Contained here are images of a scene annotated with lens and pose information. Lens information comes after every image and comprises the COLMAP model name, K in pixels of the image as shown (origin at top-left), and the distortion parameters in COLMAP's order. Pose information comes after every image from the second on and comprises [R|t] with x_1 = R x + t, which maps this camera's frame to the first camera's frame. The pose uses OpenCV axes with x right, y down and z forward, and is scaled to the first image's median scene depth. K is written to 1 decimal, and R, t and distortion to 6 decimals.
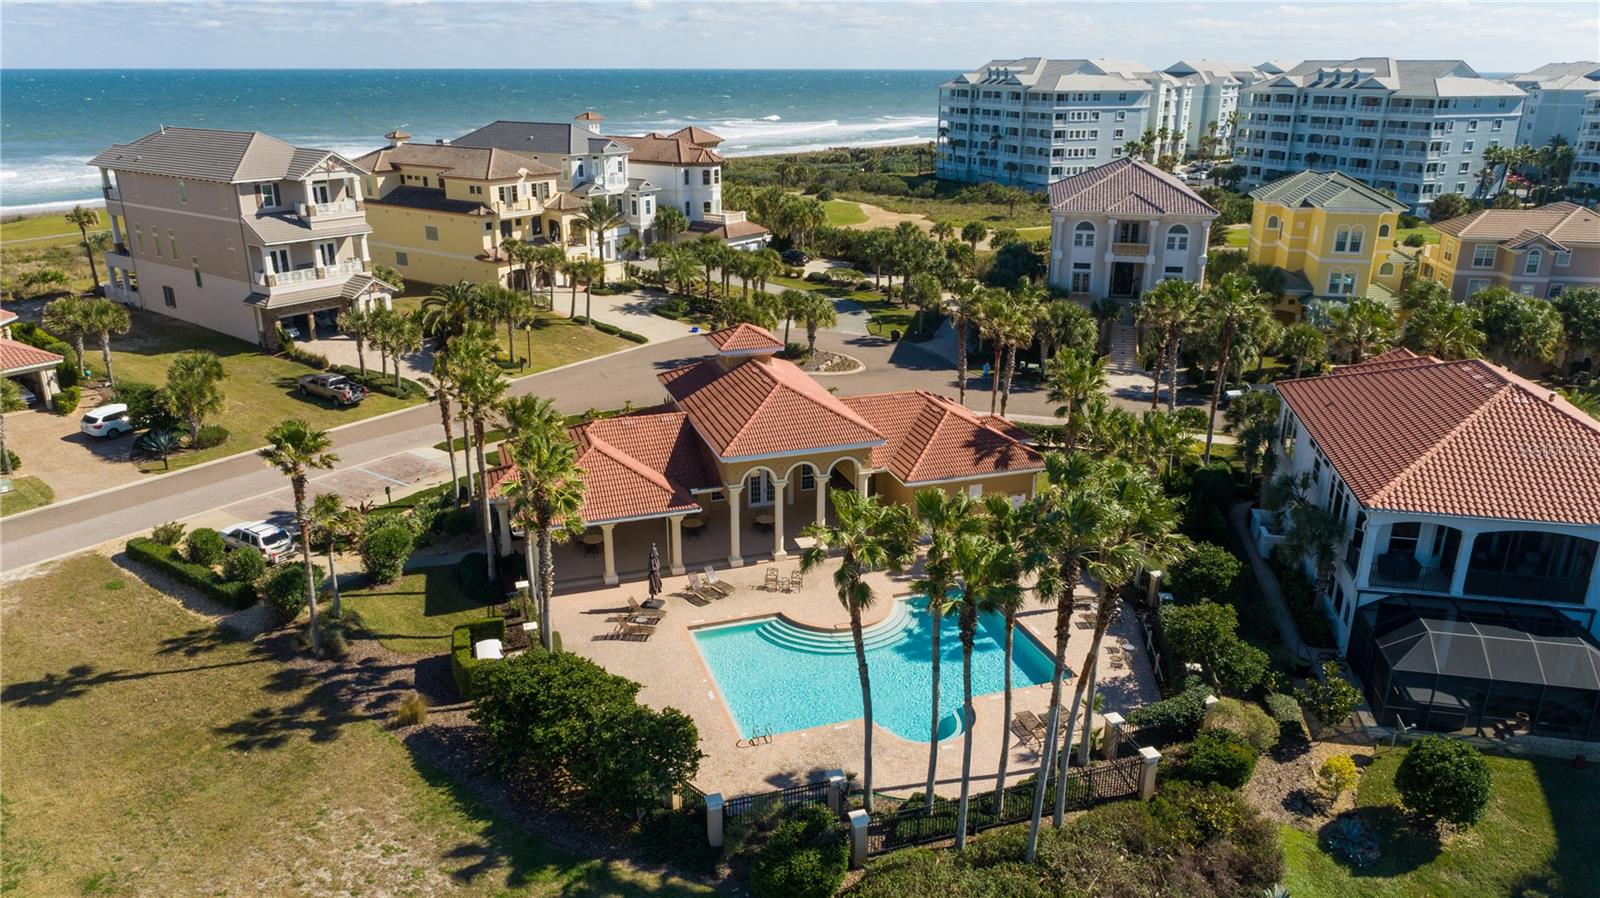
lens RADIAL K [[1091.2, 0, 800.0], [0, 1091.2, 449.0], [0, 0, 1]] dist [-0.011831, 0.006019]
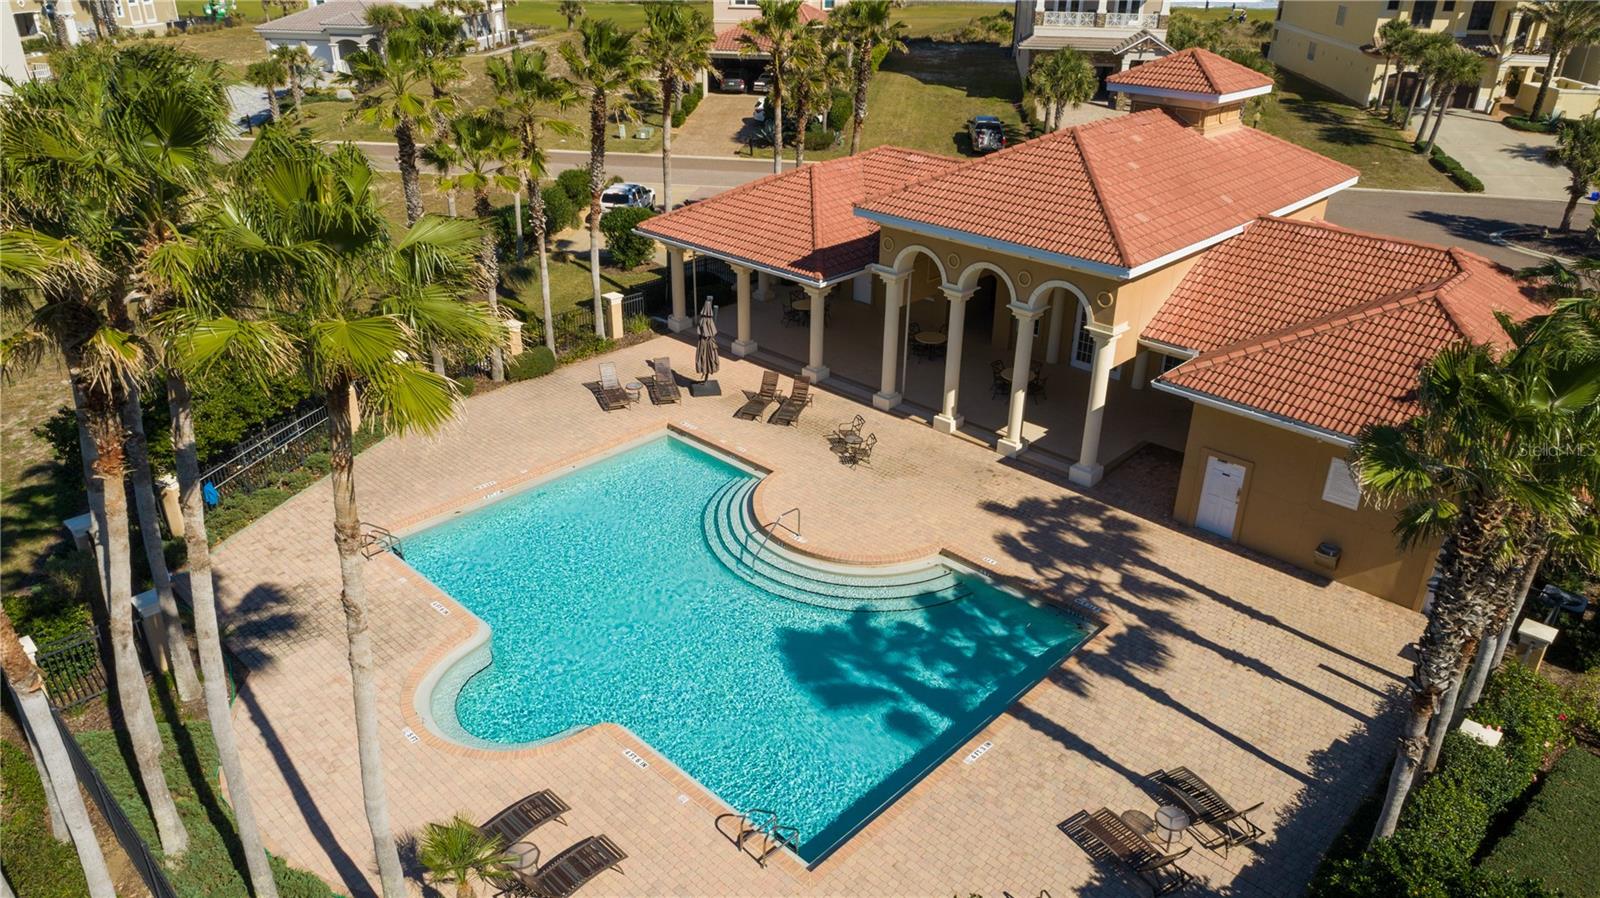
lens RADIAL K [[1077.4, 0, 800.0], [0, 1077.4, 449.0], [0, 0, 1]] dist [-0.011089, 0.007758]
pose [[0.470542, 0.391339, -0.790850, 0.240043], [-0.304414, 0.913241, 0.270781, -0.011893], [0.828205, 0.113332, 0.548847, 0.380295]]
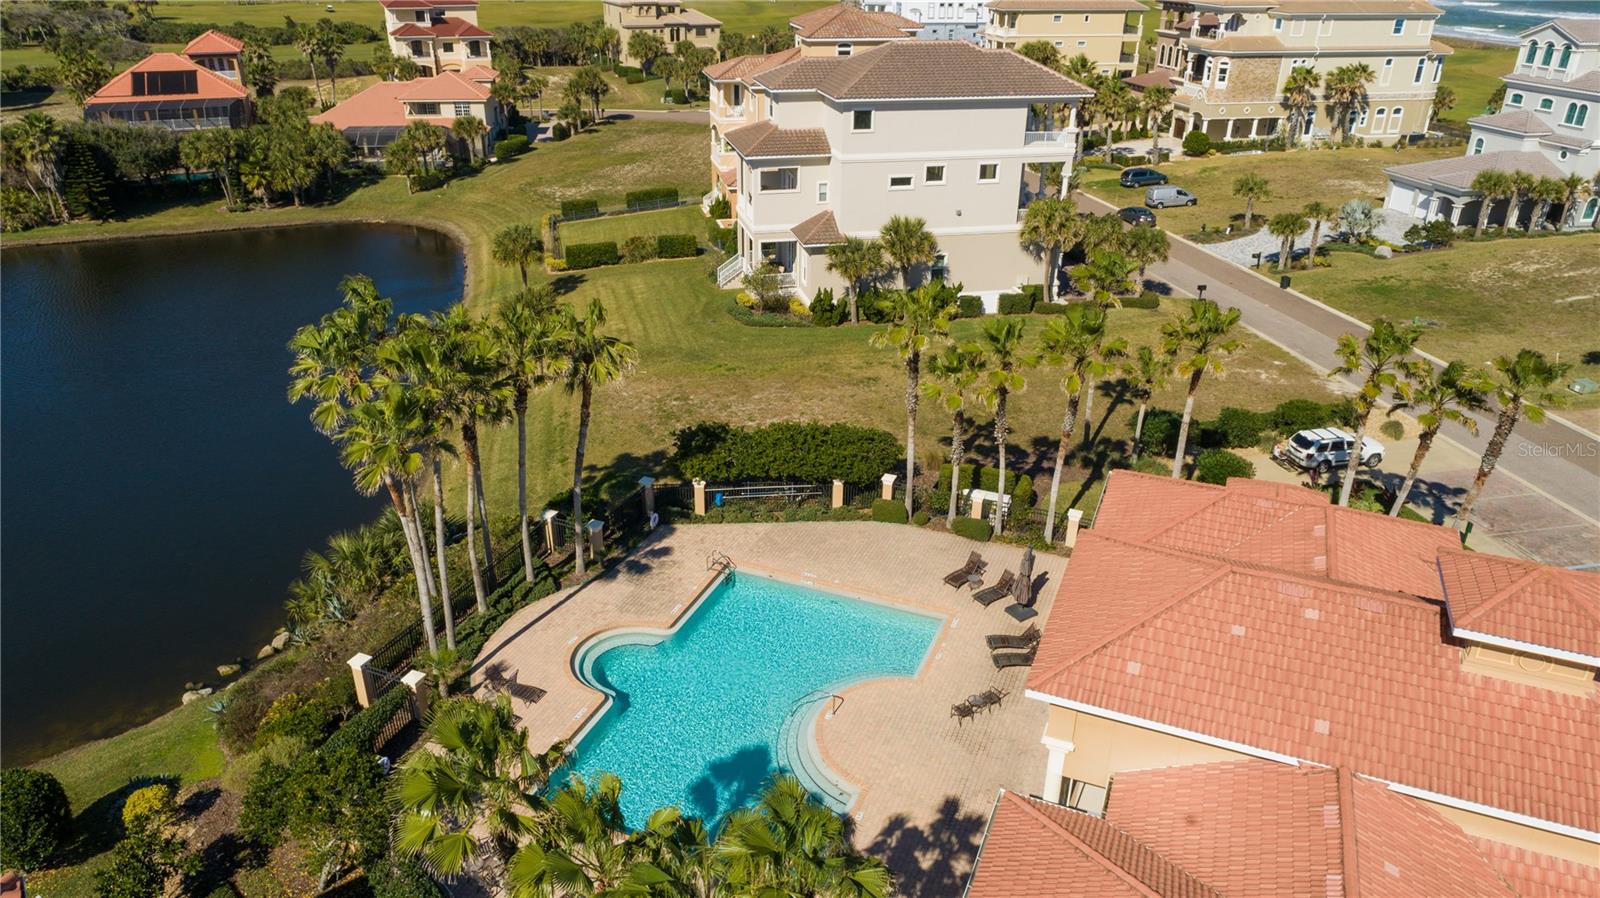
lens RADIAL K [[1077.4, 0, 800.0], [0, 1077.4, 449.0], [0, 0, 1]] dist [-0.011089, 0.007758]
pose [[-0.653481, 0.320642, -0.685676, 0.266302], [-0.262473, 0.753660, 0.602582, -0.214674], [0.709979, 0.573747, -0.408342, 0.632170]]
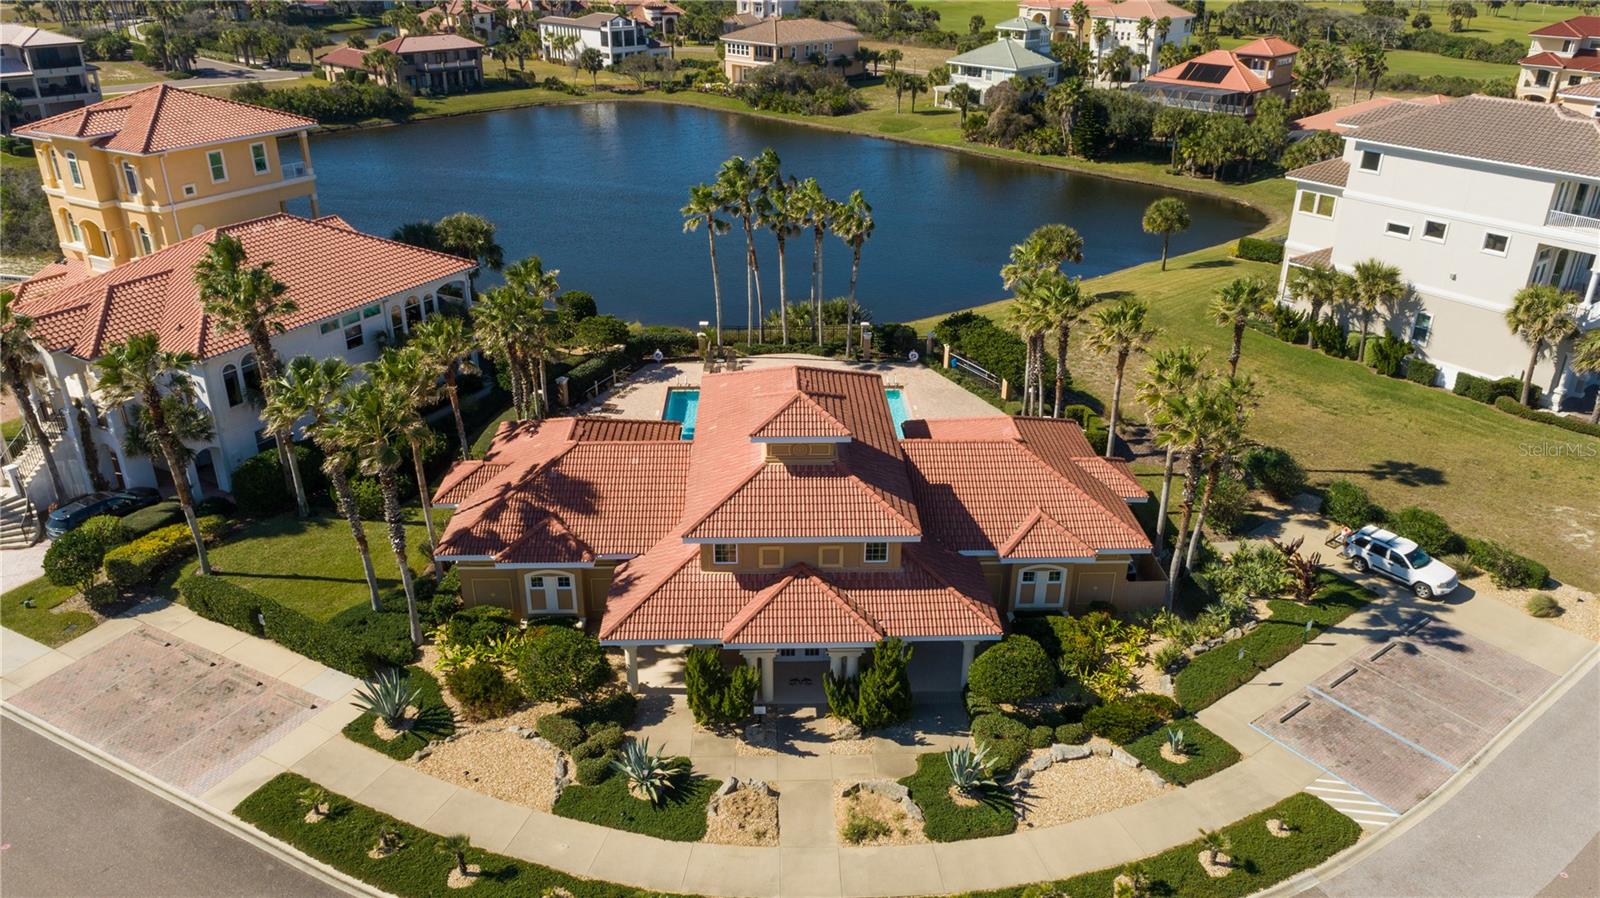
lens RADIAL K [[1124.6, 0, 820.4], [0, 1124.6, 433.8], [0, 0, 1]] dist [-0.007312, 0.004194]
pose [[-0.962070, -0.128734, 0.240519, -0.157704], [0.074554, 0.724022, 0.685736, -0.382005], [-0.262419, 0.677658, -0.686962, 1.001223]]
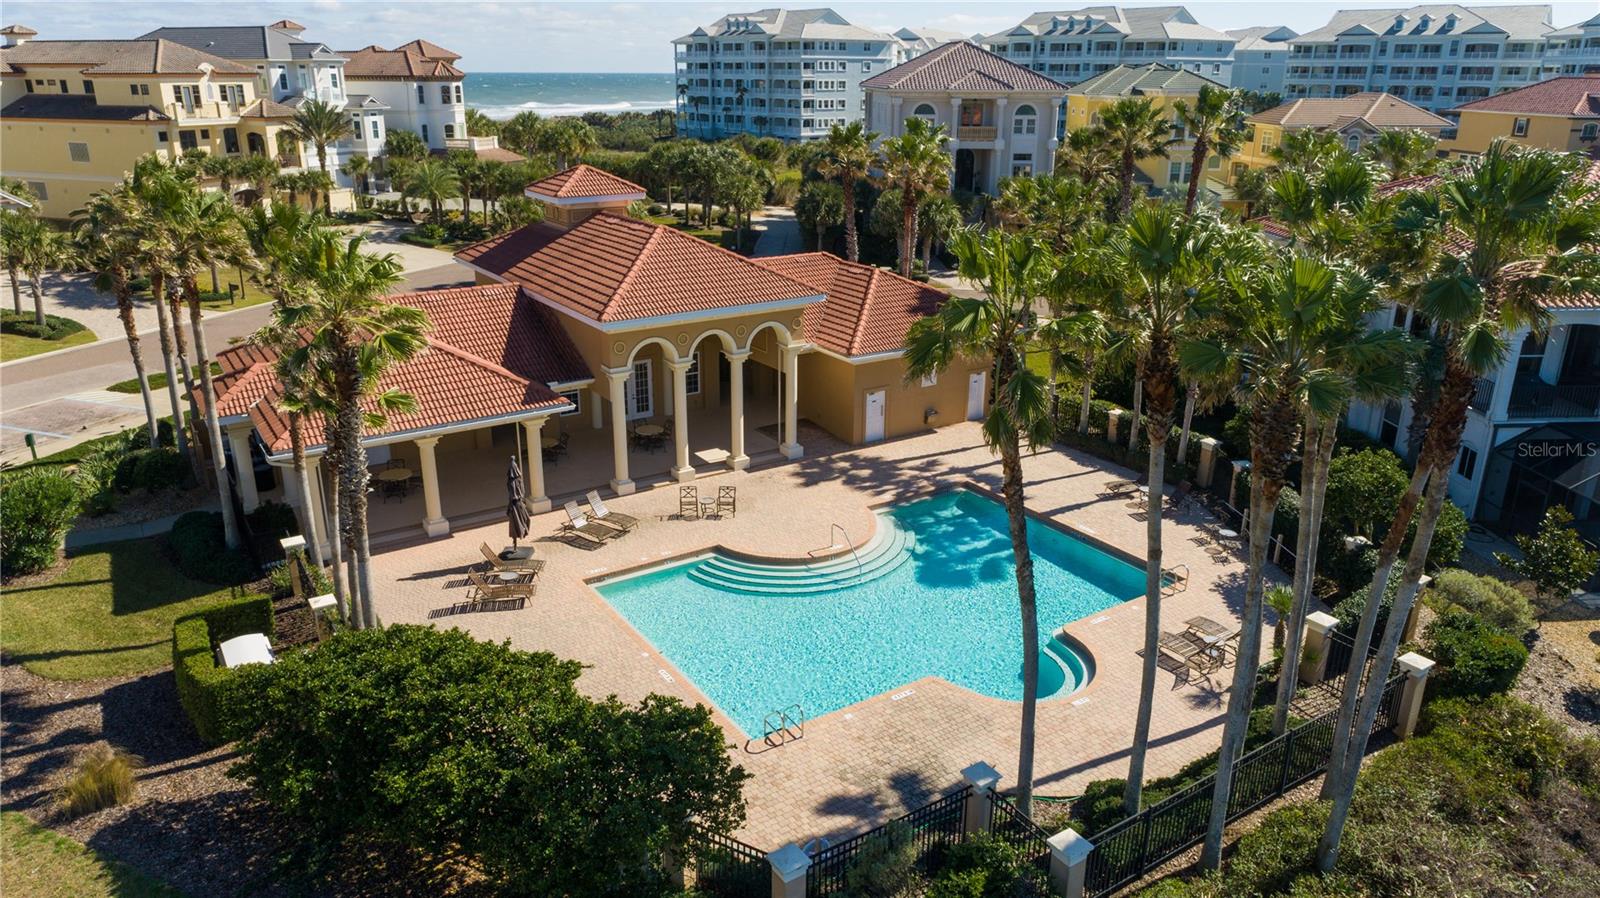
lens RADIAL K [[1077.4, 0, 800.0], [0, 1077.4, 449.0], [0, 0, 1]] dist [-0.011089, 0.007758]
pose [[0.965865, -0.083003, 0.245387, -0.068605], [0.082783, 0.996504, 0.011229, 0.048597], [-0.245461, 0.009468, 0.969360, 0.195929]]
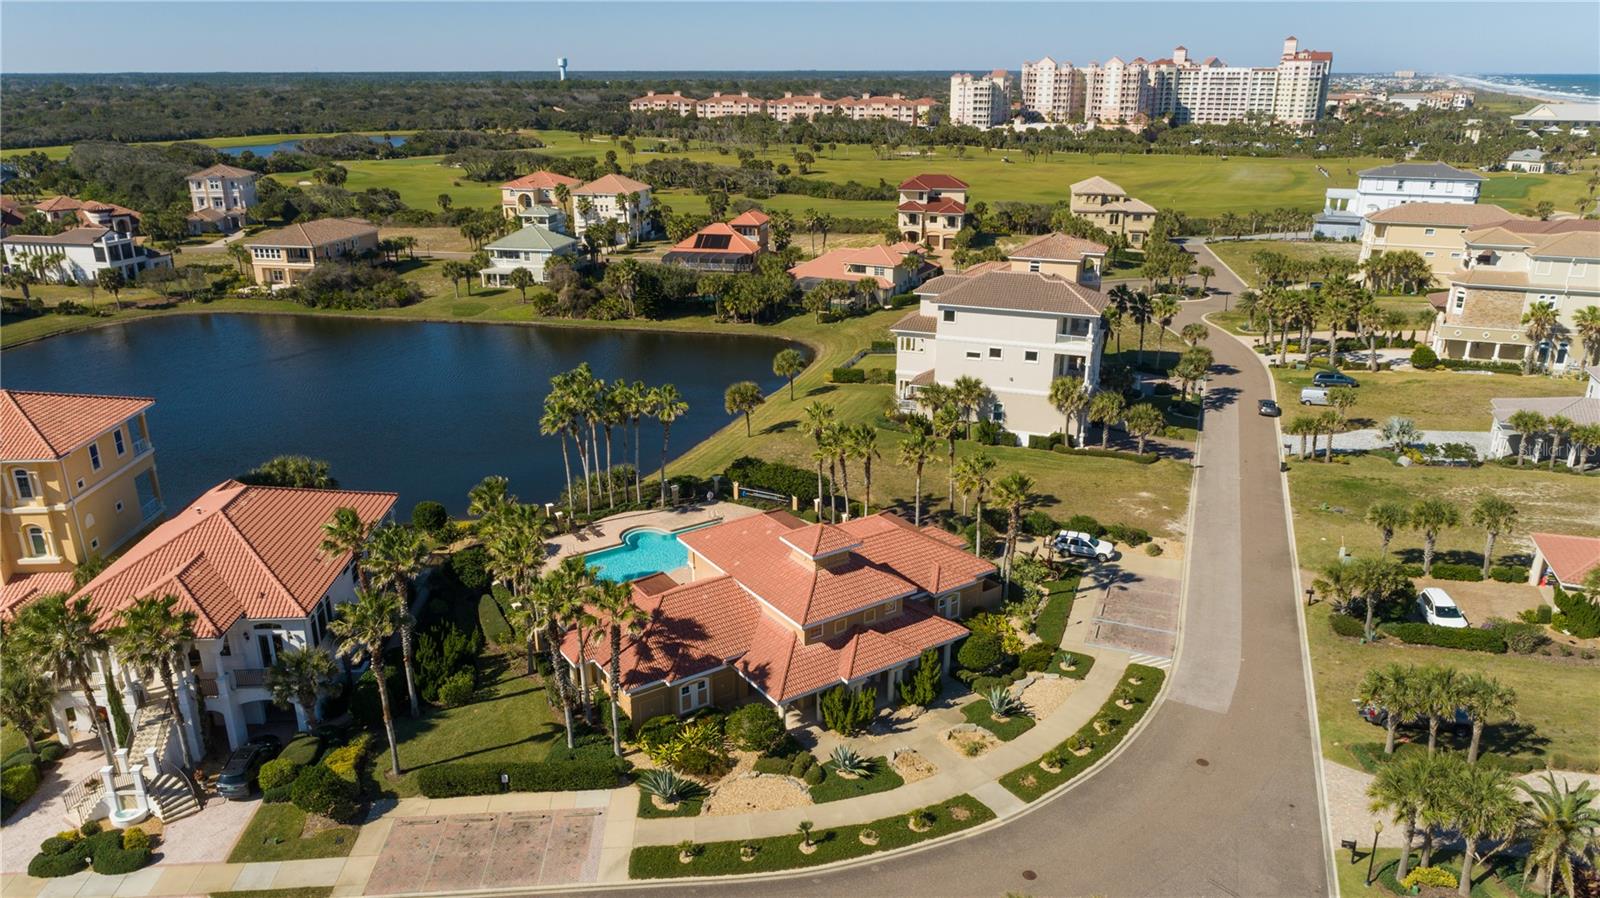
lens RADIAL K [[1087.4, 0, 800.0], [0, 1087.4, 449.0], [0, 0, 1]] dist [-0.011277, 0.006002]
pose [[-0.963687, 0.087764, -0.252199, 0.155996], [-0.089074, 0.784705, 0.613436, -0.560289], [0.251740, 0.613625, -0.748393, 1.182232]]
